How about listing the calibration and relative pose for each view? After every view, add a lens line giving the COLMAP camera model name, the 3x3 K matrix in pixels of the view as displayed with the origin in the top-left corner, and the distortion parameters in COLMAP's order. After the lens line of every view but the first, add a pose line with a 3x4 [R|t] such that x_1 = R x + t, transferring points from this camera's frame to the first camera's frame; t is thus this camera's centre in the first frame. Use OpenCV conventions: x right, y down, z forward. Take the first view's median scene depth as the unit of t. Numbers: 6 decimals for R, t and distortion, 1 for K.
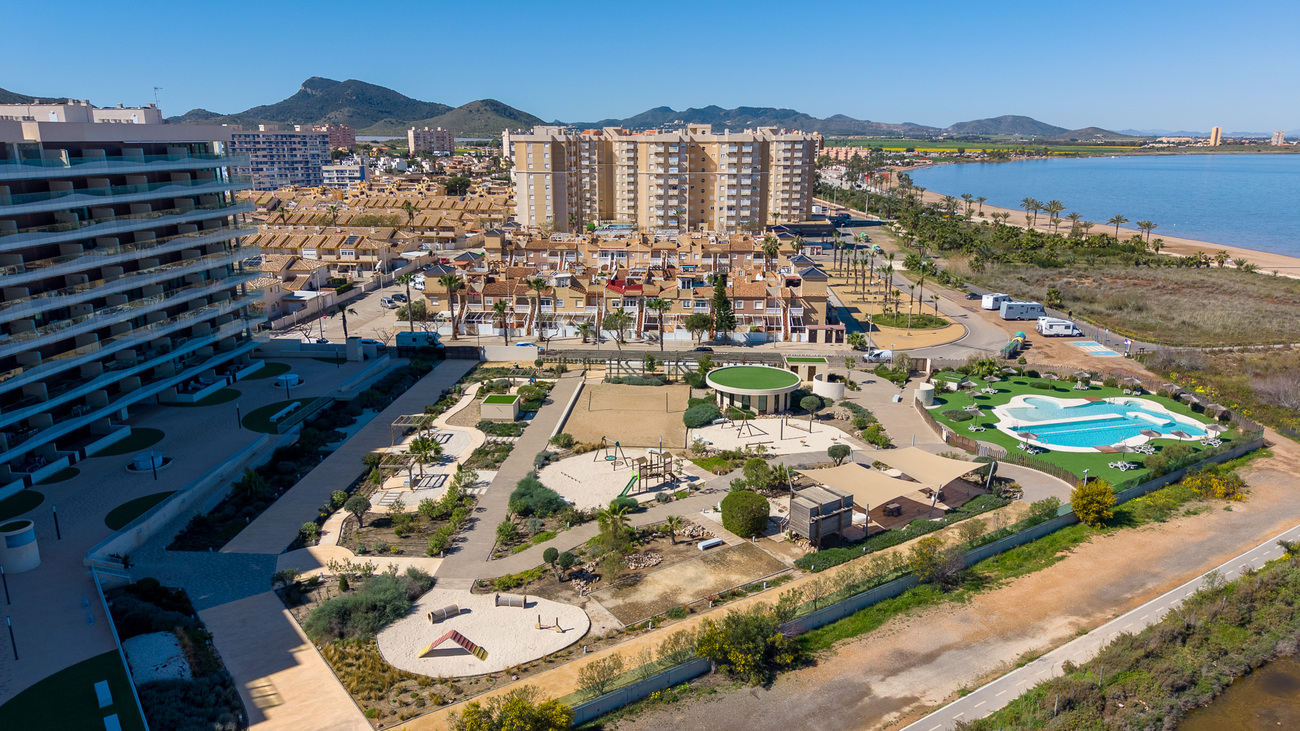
lens RADIAL K [[858.7, 0, 649.3], [0, 858.7, 404.1], [0, 0, 1]] dist [0.008183, -0.002696]
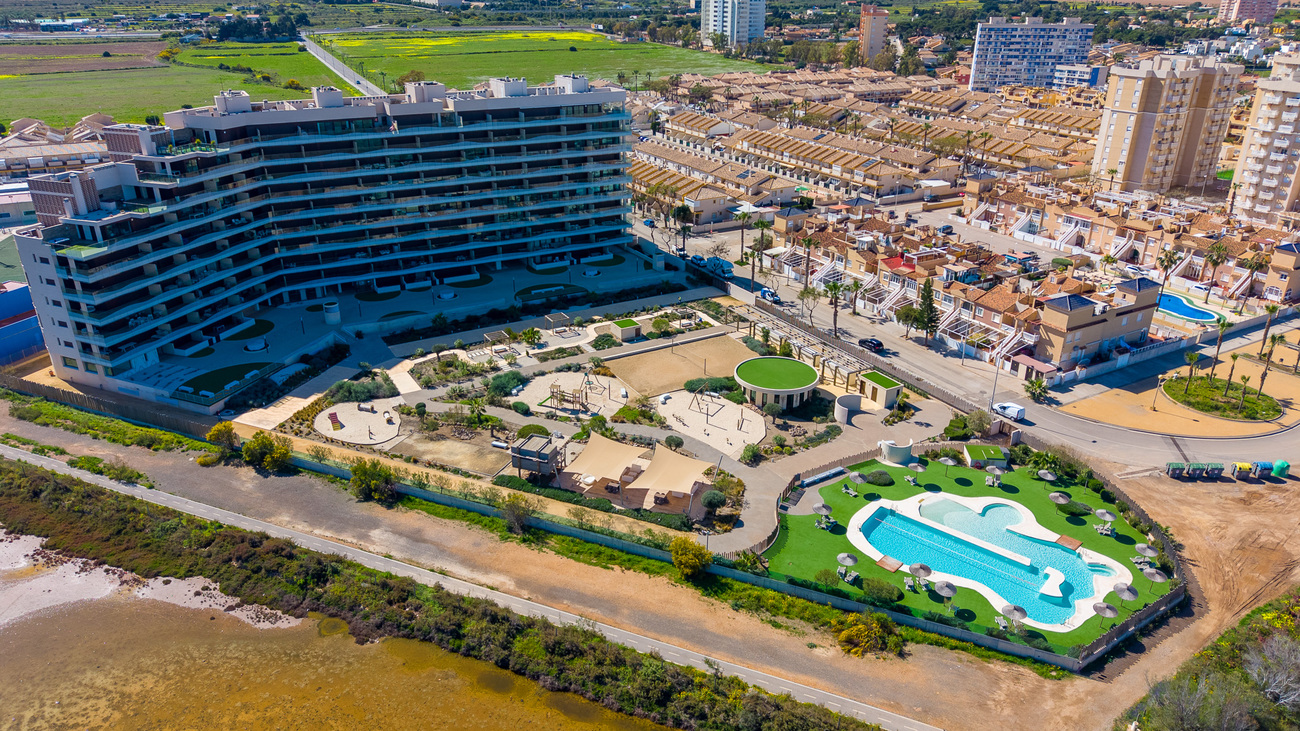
lens RADIAL K [[858.7, 0, 649.3], [0, 858.7, 404.1], [0, 0, 1]] dist [0.008183, -0.002696]
pose [[0.543205, 0.367287, -0.755002, 0.566450], [-0.245999, 0.929400, 0.275137, -0.165032], [0.802753, 0.036274, 0.595207, 0.127020]]
